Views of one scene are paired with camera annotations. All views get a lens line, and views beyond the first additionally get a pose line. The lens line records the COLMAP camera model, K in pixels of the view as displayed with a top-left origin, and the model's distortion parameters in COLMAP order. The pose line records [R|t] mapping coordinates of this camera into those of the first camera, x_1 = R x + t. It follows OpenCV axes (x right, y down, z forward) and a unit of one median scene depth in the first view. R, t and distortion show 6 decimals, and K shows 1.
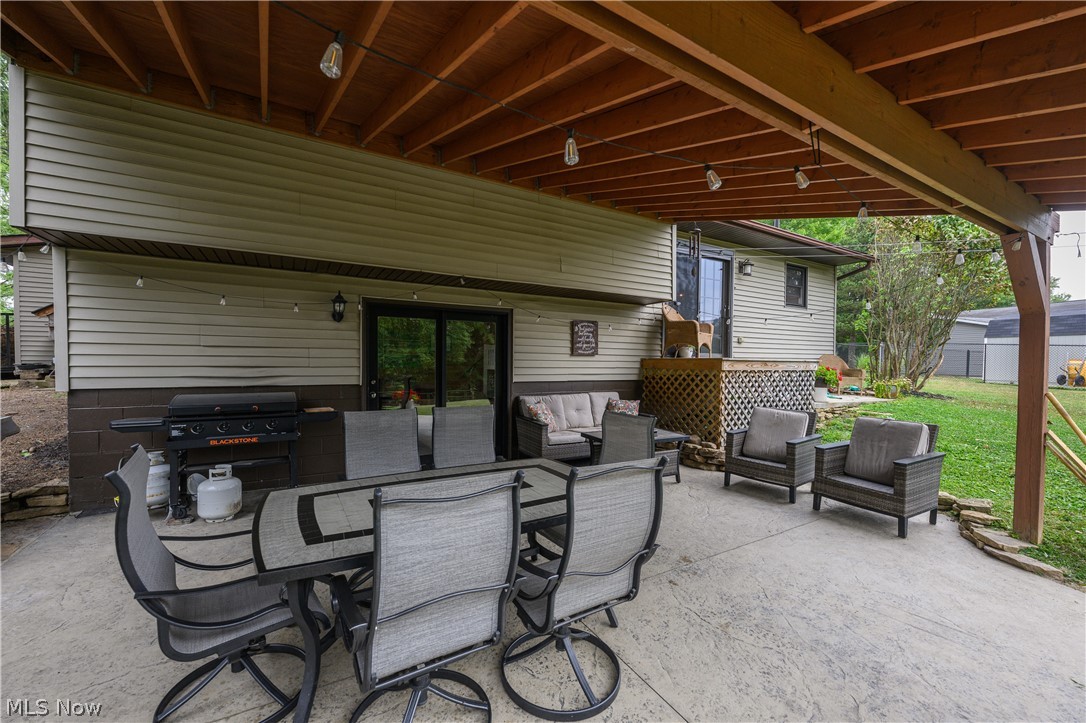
lens RADIAL K [[430.4, 0, 540.0], [0, 430.4, 364.1], [0, 0, 1]] dist [-0.002902, 0.000201]
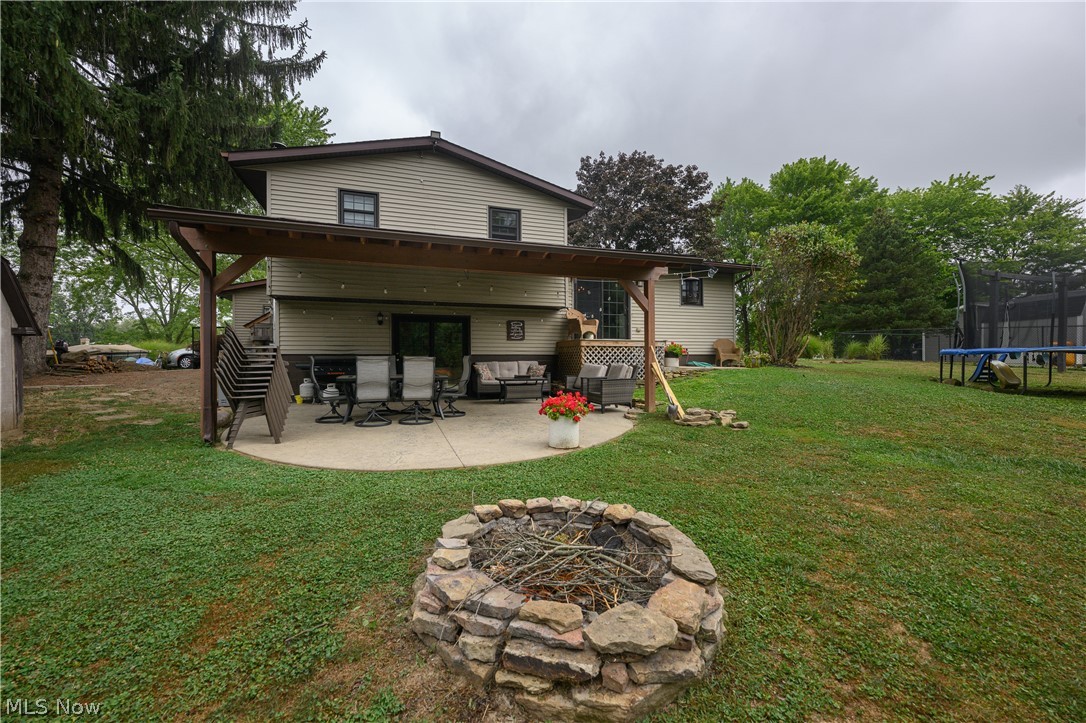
lens RADIAL K [[430.4, 0, 540.4], [0, 430.4, 361.9], [0, 0, 1]] dist [-0.002902, 0.000201]
pose [[0.980823, -0.013073, -0.194463, 0.550355], [0.012123, 0.999908, -0.006075, 0.081768], [0.194525, 0.003601, 0.980891, -0.717151]]
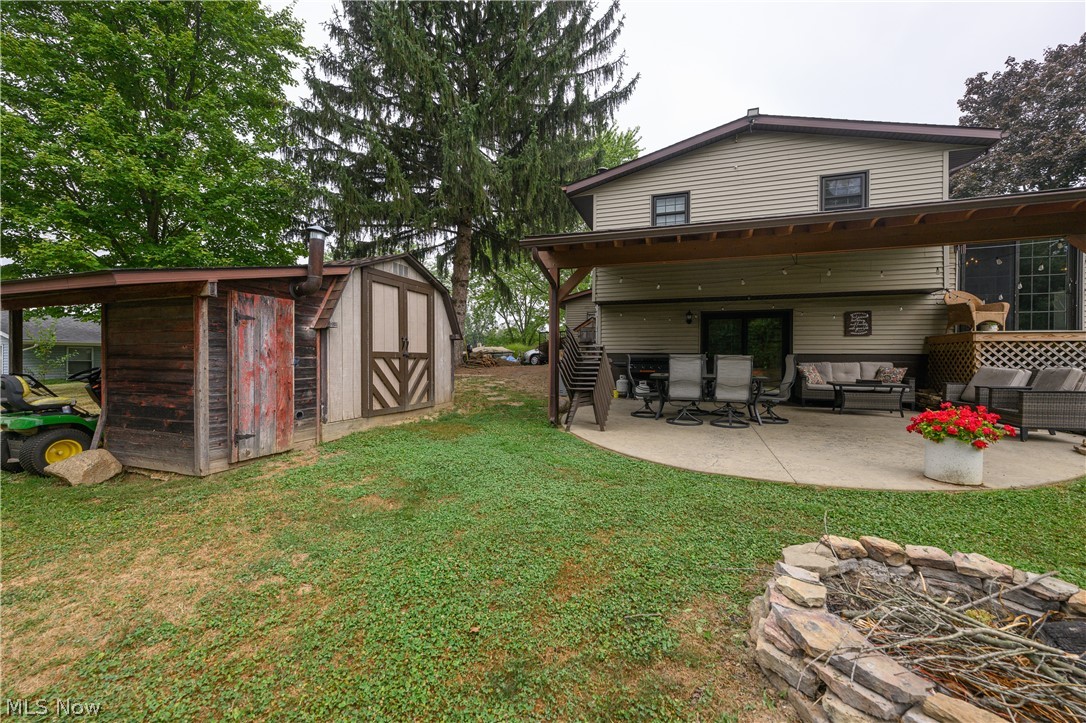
lens RADIAL K [[430.4, 0, 537.2], [0, 430.4, 362.4], [0, 0, 1]] dist [-0.002902, 0.000201]
pose [[0.641105, -0.001341, -0.767452, 0.516700], [-0.007320, 0.999942, -0.007862, 0.086779], [0.767418, 0.010658, 0.641058, -0.712851]]
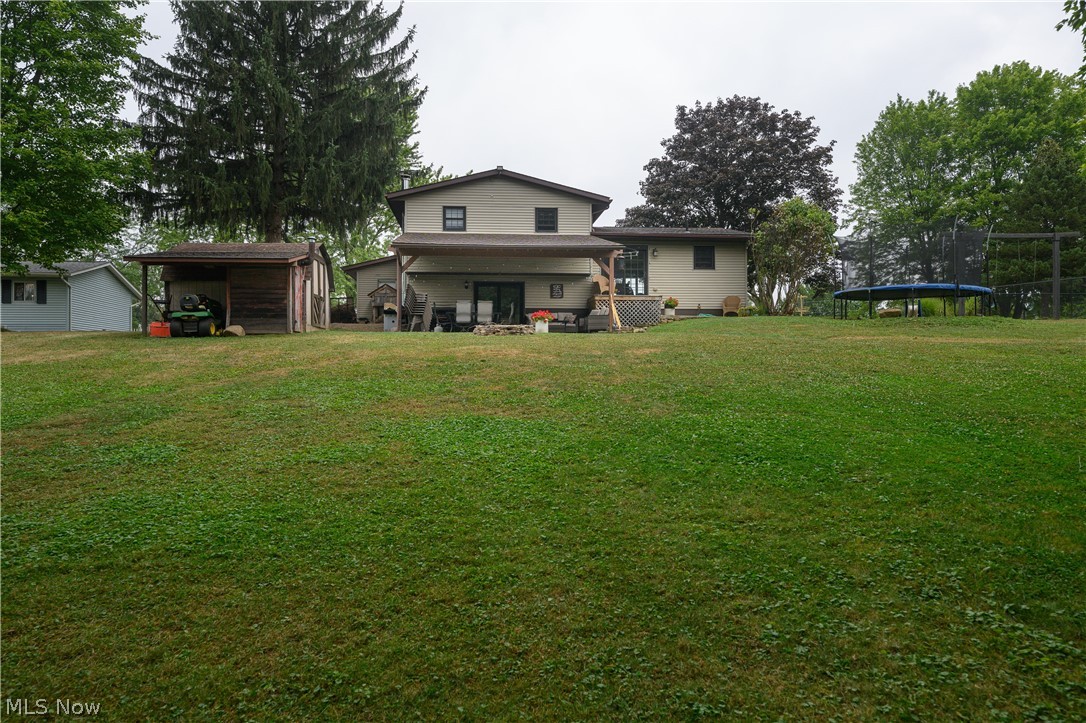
lens RADIAL K [[740.9, 0, 542.8], [0, 740.9, 359.6], [0, 0, 1]] dist [0.003528, 0.000784]
pose [[0.901853, -0.018087, -0.431663, 1.907457], [0.008856, 0.999687, -0.023387, 0.443839], [0.431951, 0.017269, 0.901732, -2.948810]]
